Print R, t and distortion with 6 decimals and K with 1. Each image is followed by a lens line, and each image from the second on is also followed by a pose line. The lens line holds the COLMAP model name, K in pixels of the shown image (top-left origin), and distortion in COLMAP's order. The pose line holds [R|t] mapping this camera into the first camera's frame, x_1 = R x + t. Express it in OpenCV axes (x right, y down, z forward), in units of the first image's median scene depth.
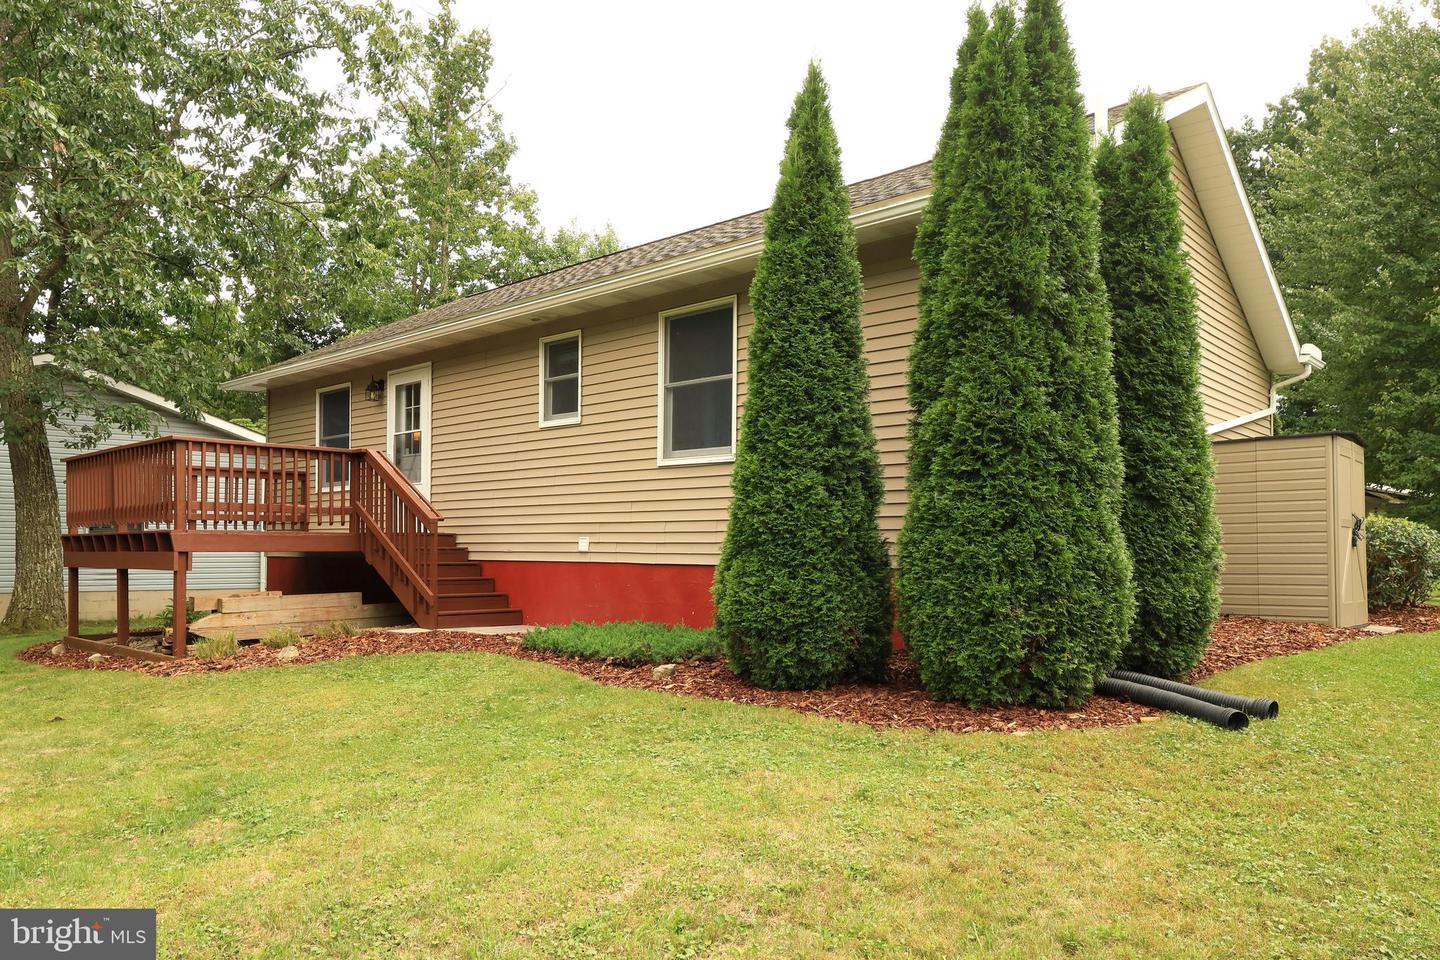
lens RADIAL K [[985.9, 0, 714.5], [0, 985.9, 487.1], [0, 0, 1]] dist [0.003777, 0.000348]
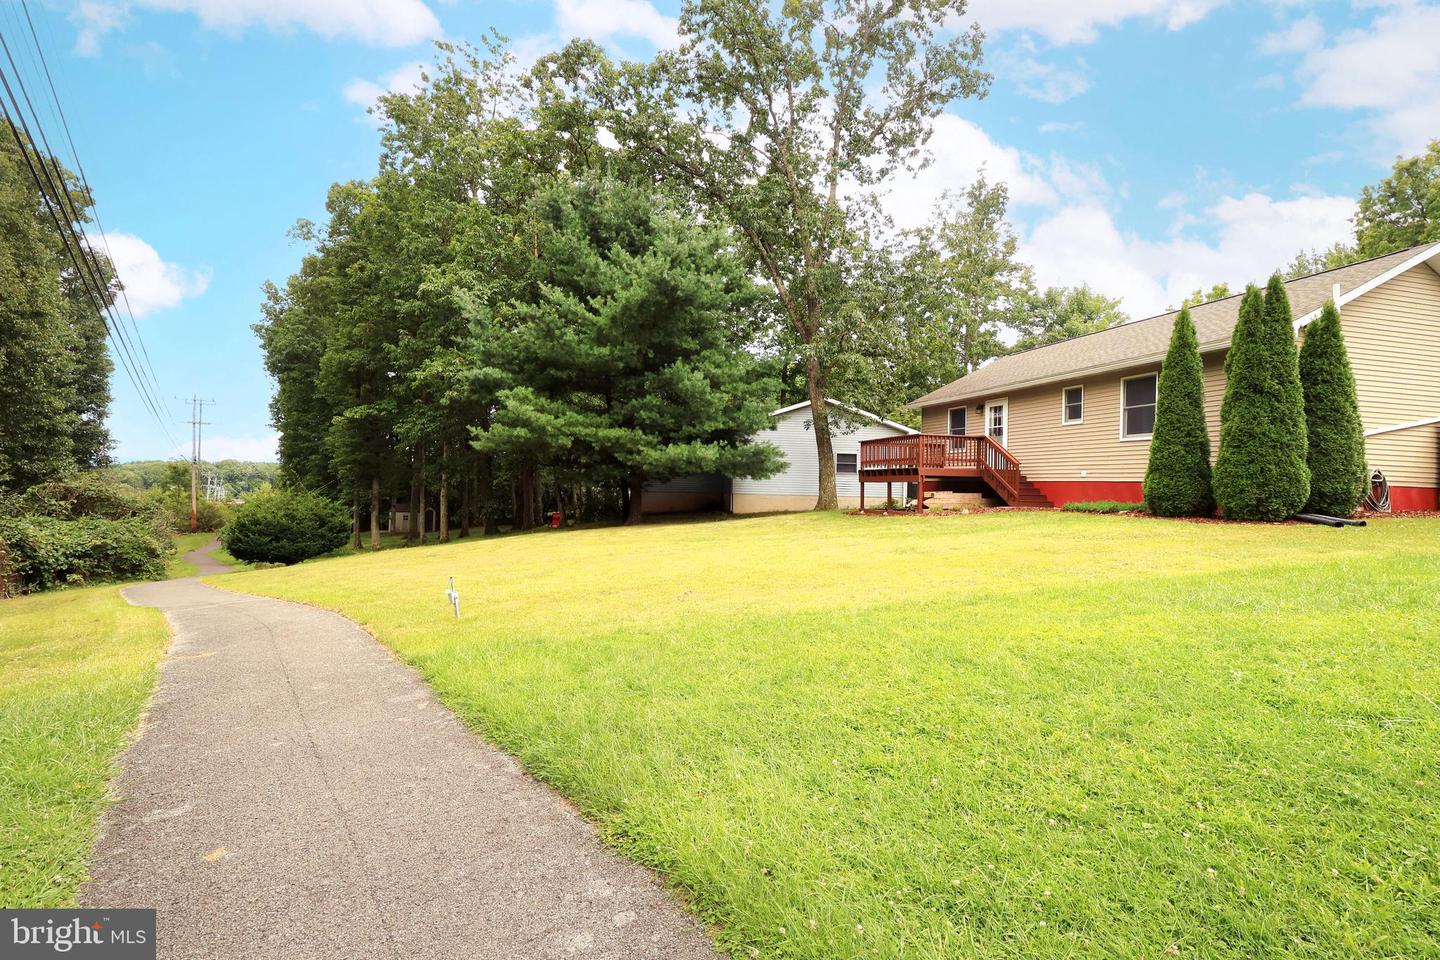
lens RADIAL K [[681.6, 0, 725.4], [0, 681.6, 480.4], [0, 0, 1]] dist [0.014183, -0.003905]
pose [[0.839141, 0.008710, -0.543844, 0.045408], [0.018604, 0.998827, 0.044703, -0.018033], [0.543596, -0.047630, 0.837995, -0.957751]]
